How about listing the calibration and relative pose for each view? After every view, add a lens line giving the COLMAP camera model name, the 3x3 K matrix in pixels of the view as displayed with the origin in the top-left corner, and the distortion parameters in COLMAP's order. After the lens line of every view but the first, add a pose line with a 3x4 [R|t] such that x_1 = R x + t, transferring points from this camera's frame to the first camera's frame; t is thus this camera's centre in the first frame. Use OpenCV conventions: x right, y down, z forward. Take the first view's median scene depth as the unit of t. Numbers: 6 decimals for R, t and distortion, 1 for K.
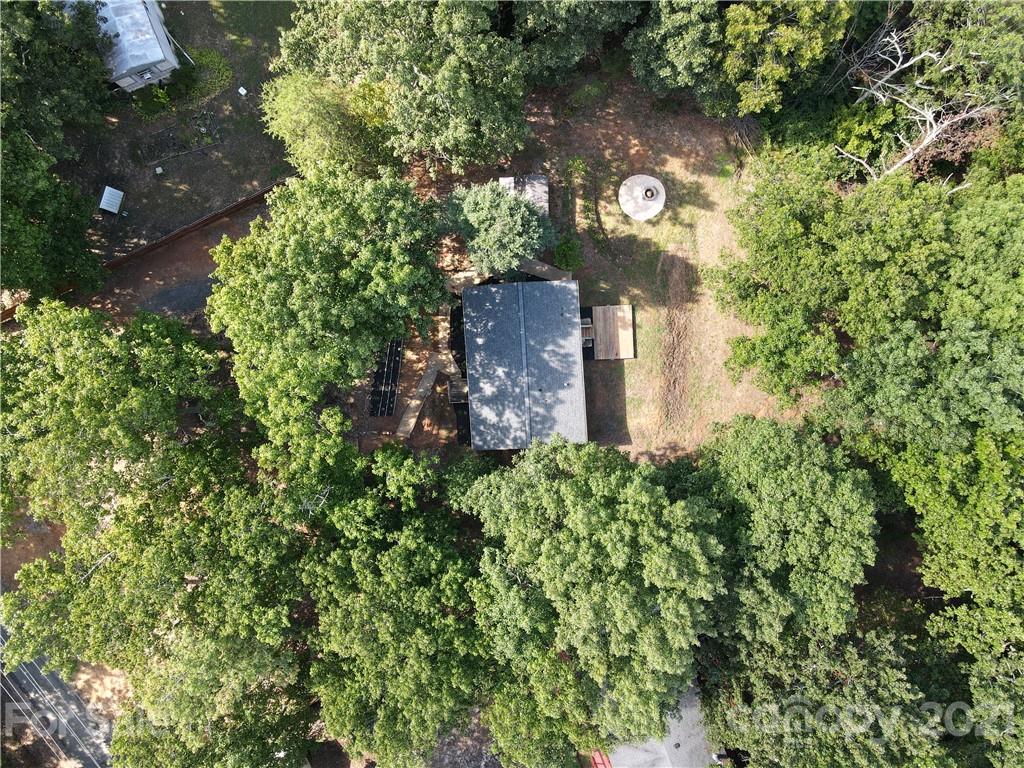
lens RADIAL K [[744.8, 0, 504.7], [0, 744.8, 390.4], [0, 0, 1]] dist [0.009611, 0.012824]
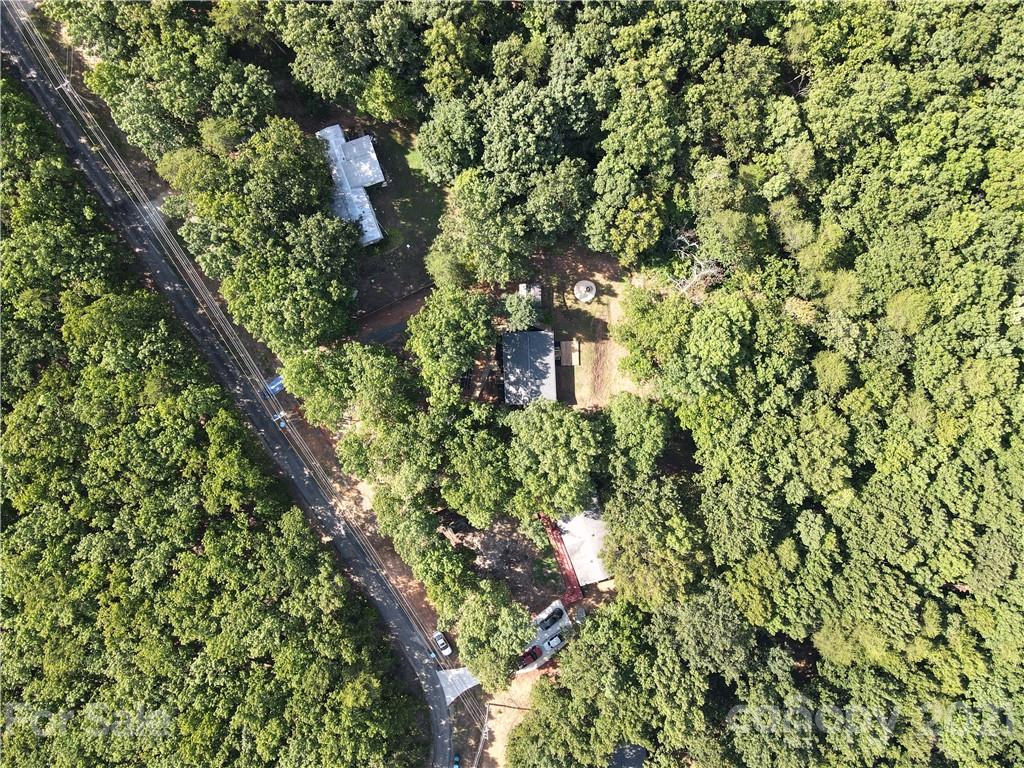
lens RADIAL K [[744.8, 0, 504.7], [0, 744.8, 390.4], [0, 0, 1]] dist [0.009611, 0.012824]
pose [[0.999837, 0.018015, -0.000665, -0.052860], [-0.018010, 0.999815, 0.006753, 0.024949], [0.000787, -0.006740, 0.999977, -1.515966]]
